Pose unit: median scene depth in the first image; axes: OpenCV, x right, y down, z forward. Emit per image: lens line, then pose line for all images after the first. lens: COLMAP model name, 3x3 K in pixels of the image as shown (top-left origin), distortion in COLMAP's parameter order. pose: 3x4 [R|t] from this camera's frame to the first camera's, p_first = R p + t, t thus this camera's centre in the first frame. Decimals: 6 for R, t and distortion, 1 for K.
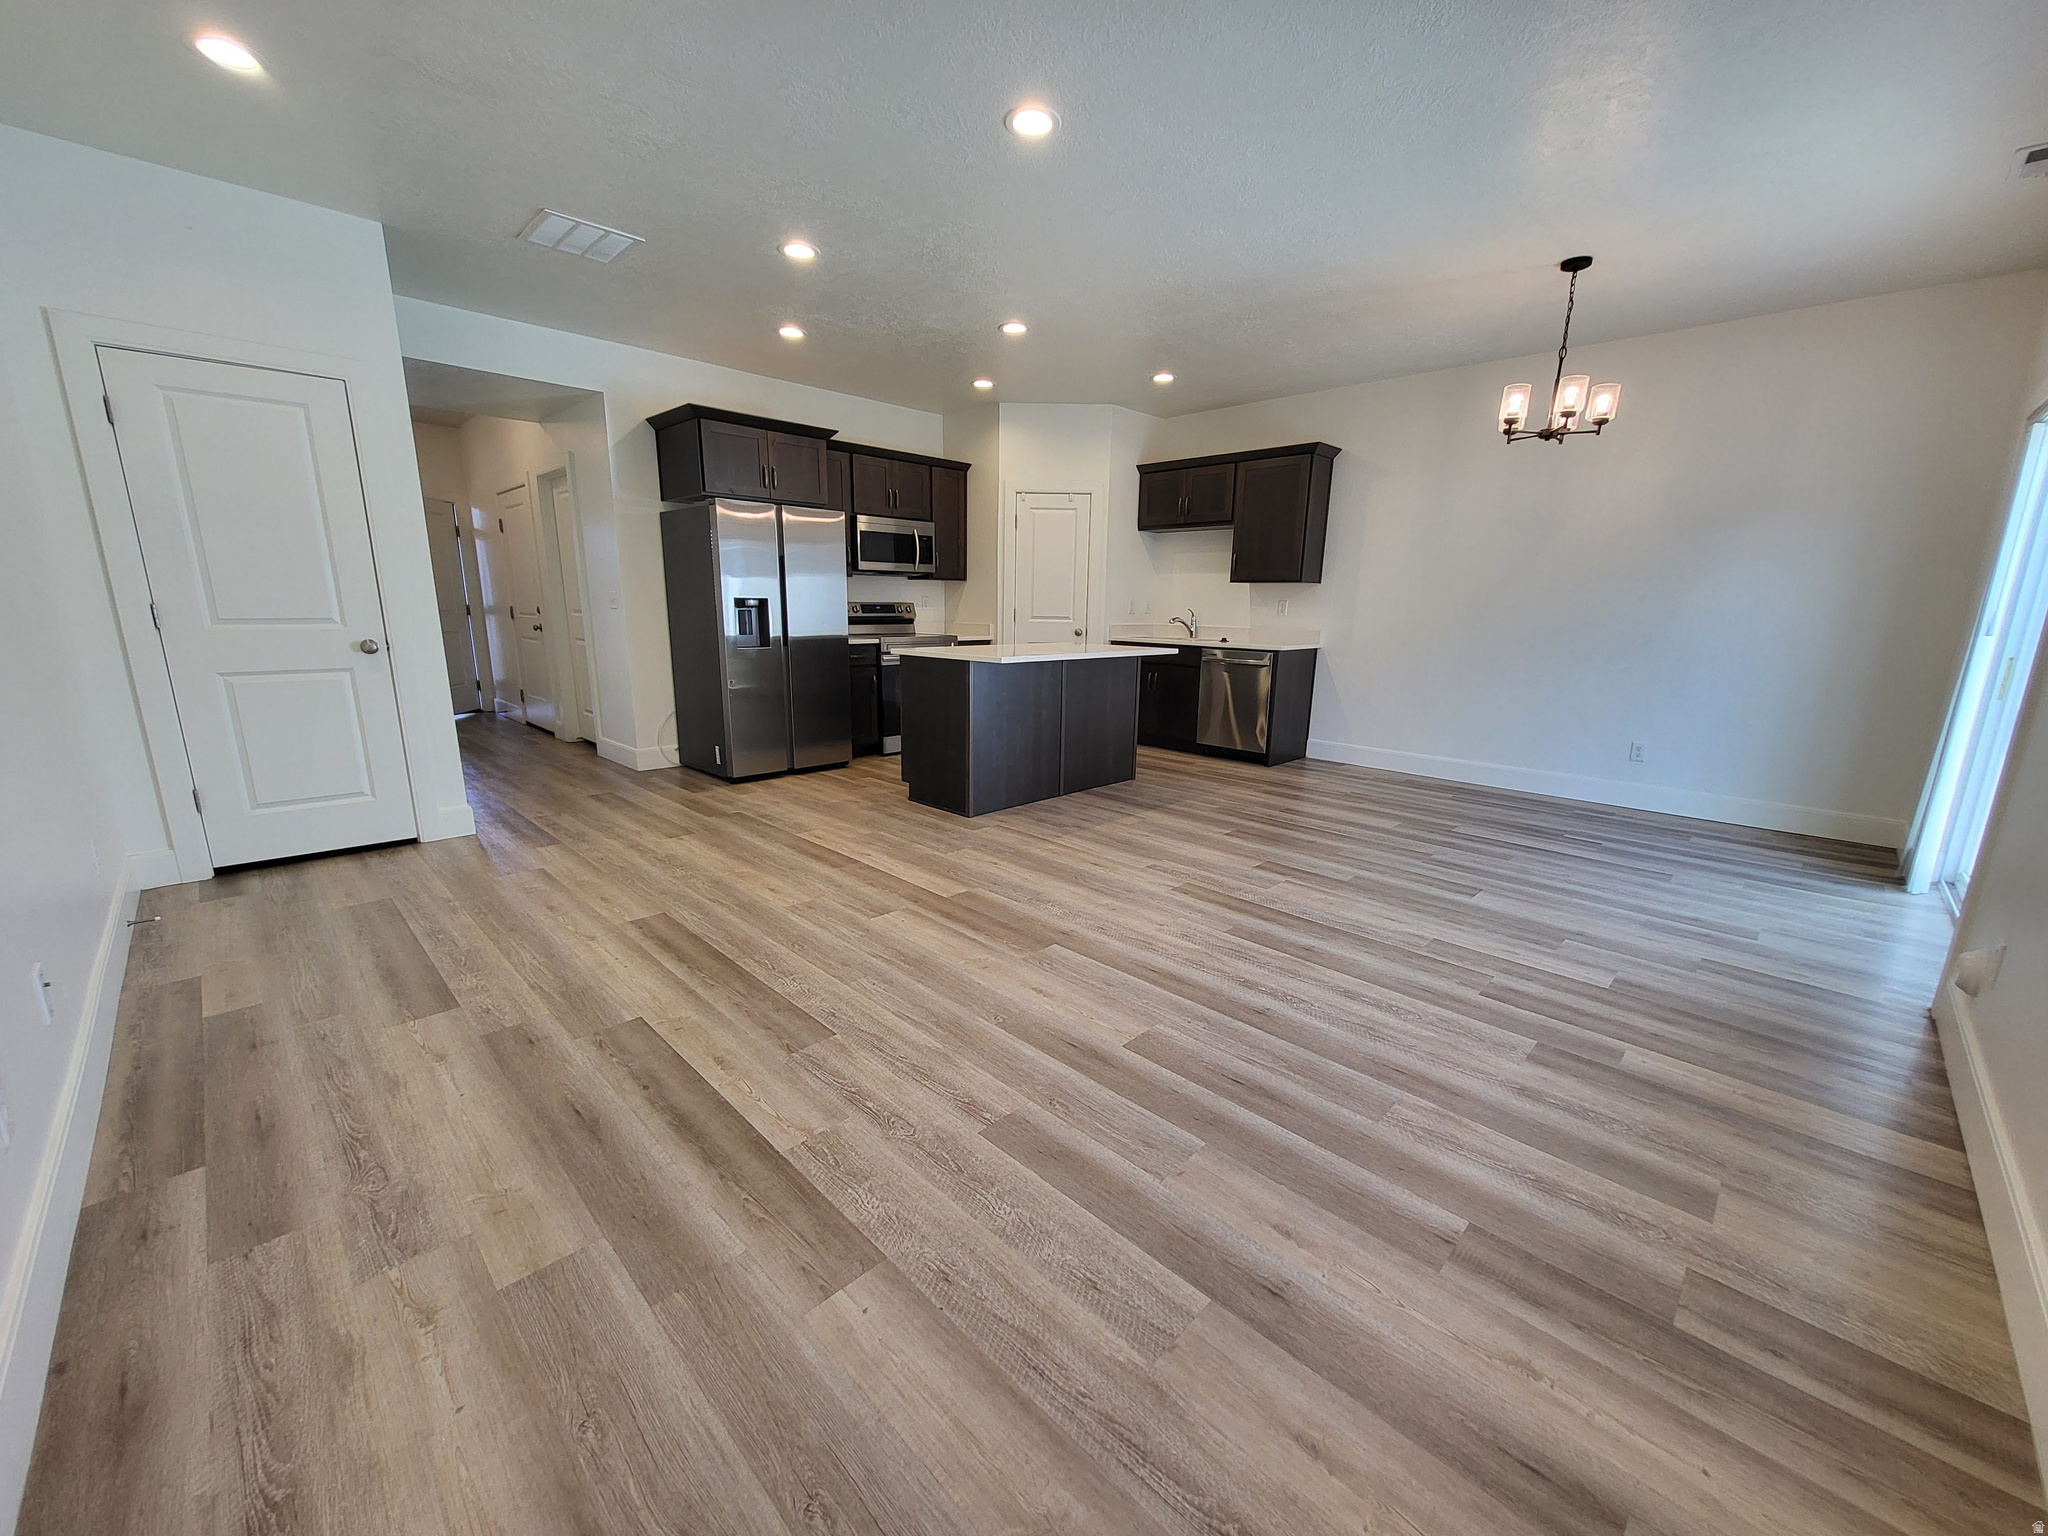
lens RADIAL K [[797.3, 0, 1019.1], [0, 797.3, 771.1], [0, 0, 1]] dist [0.001749, 0.000222]
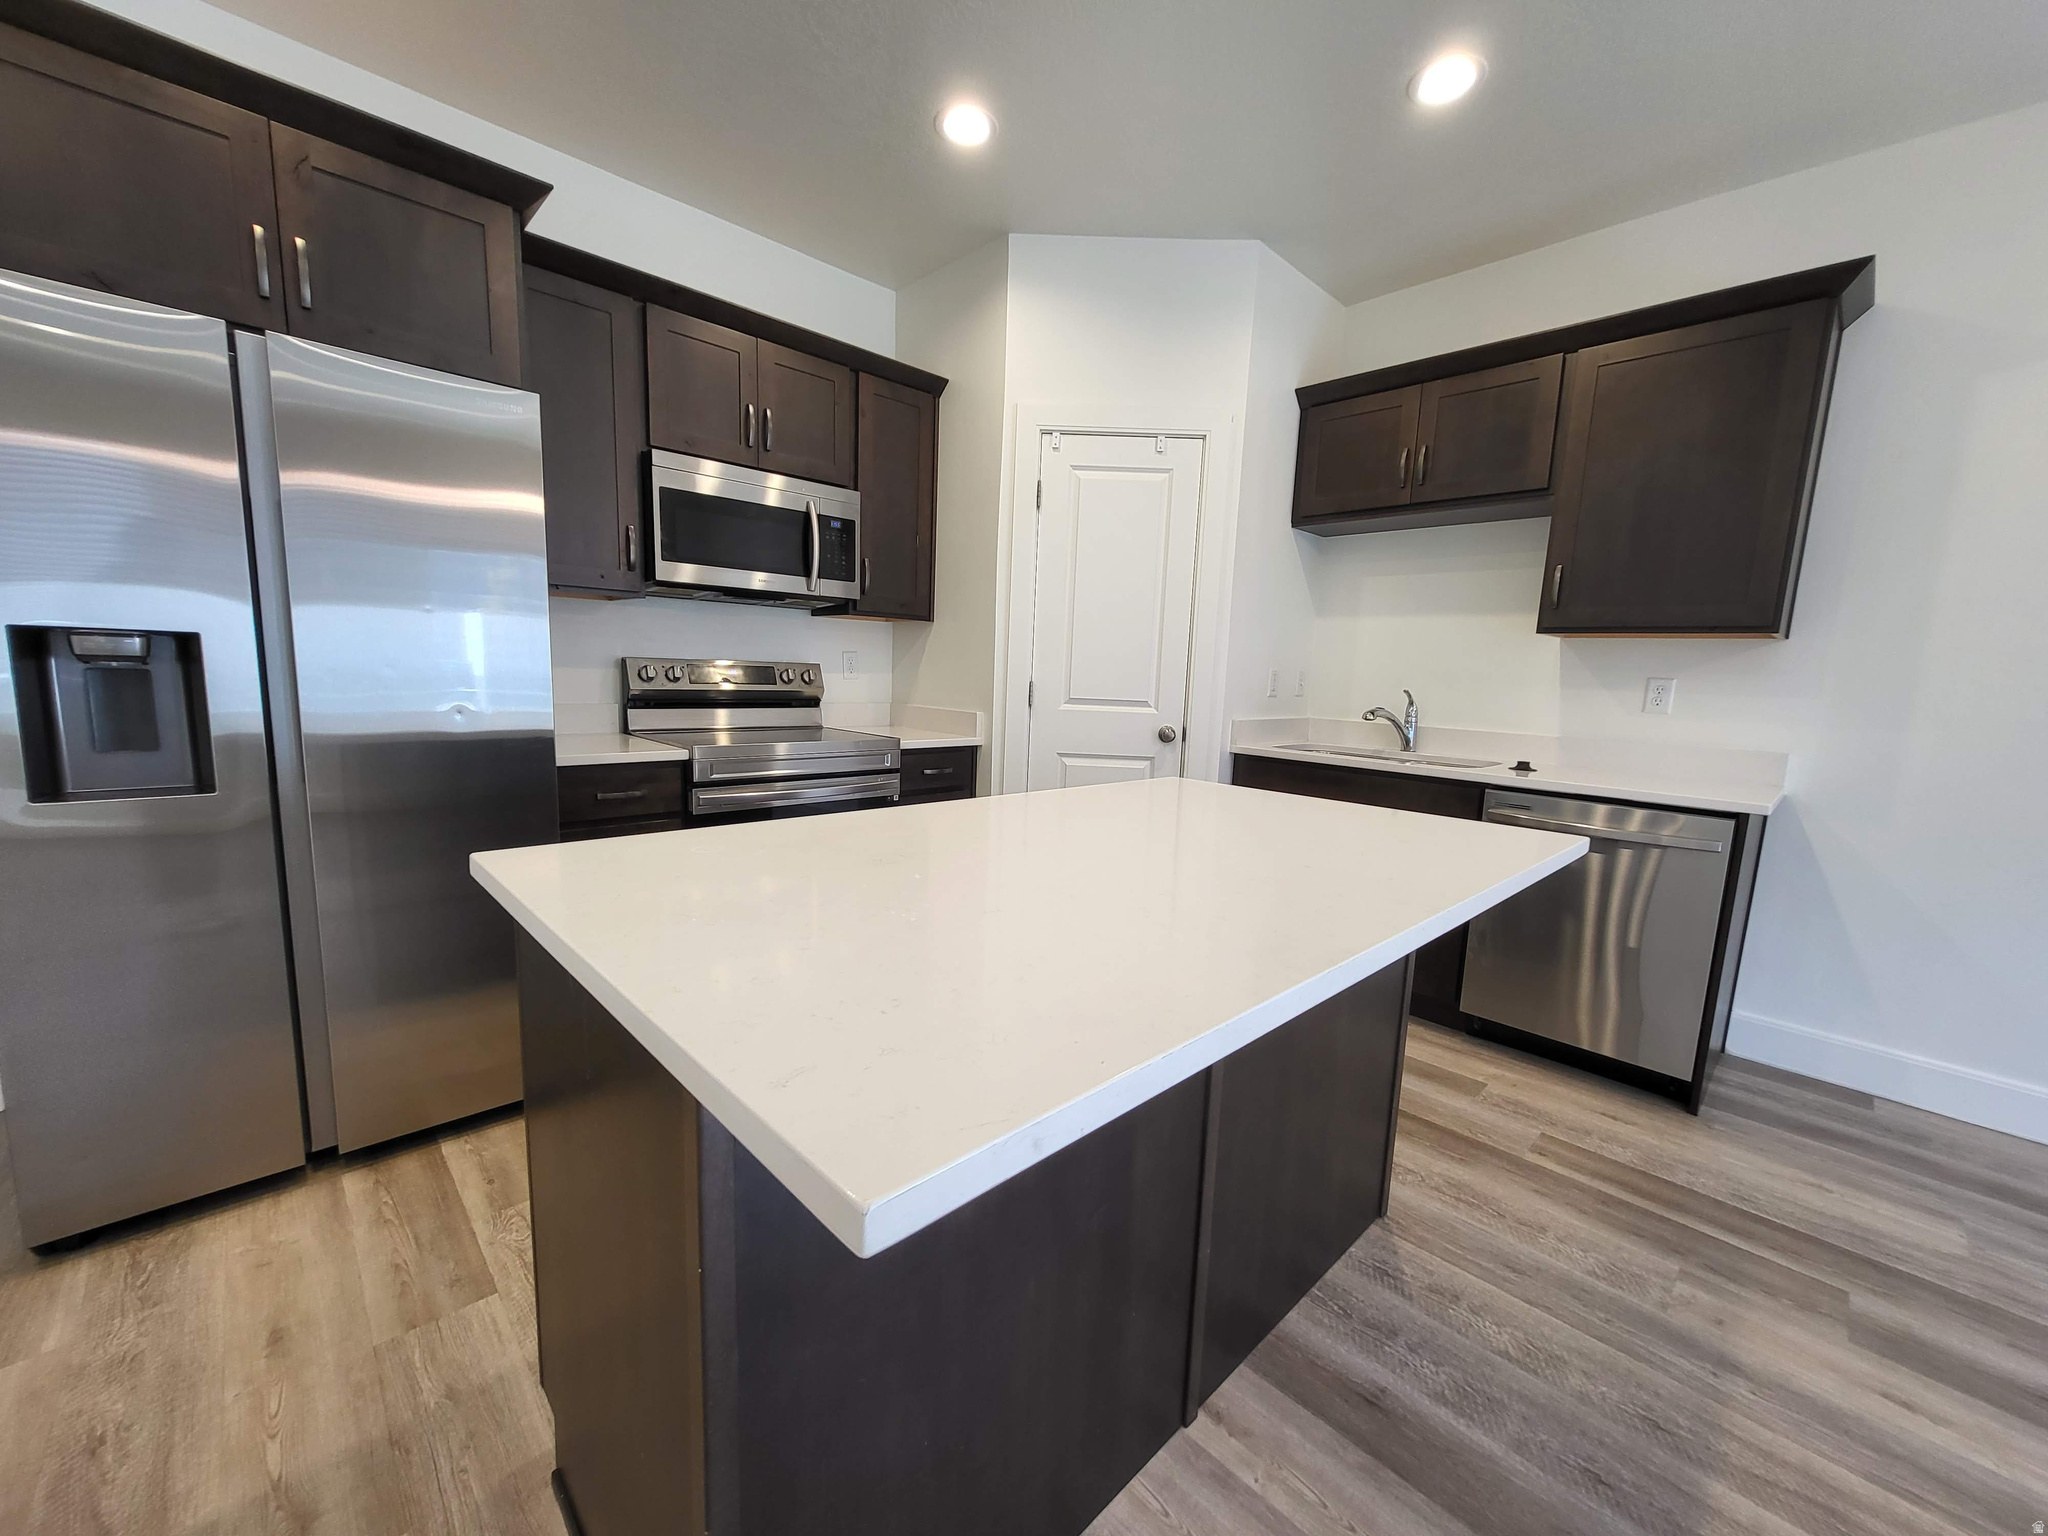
lens RADIAL K [[797.3, 0, 1031.9], [0, 797.3, 775.4], [0, 0, 1]] dist [0.001749, 0.000222]
pose [[0.999663, 0.024836, -0.007573, -0.000402], [-0.025342, 0.996756, -0.076392, -0.117584], [0.005652, 0.076559, 0.997049, 0.560849]]
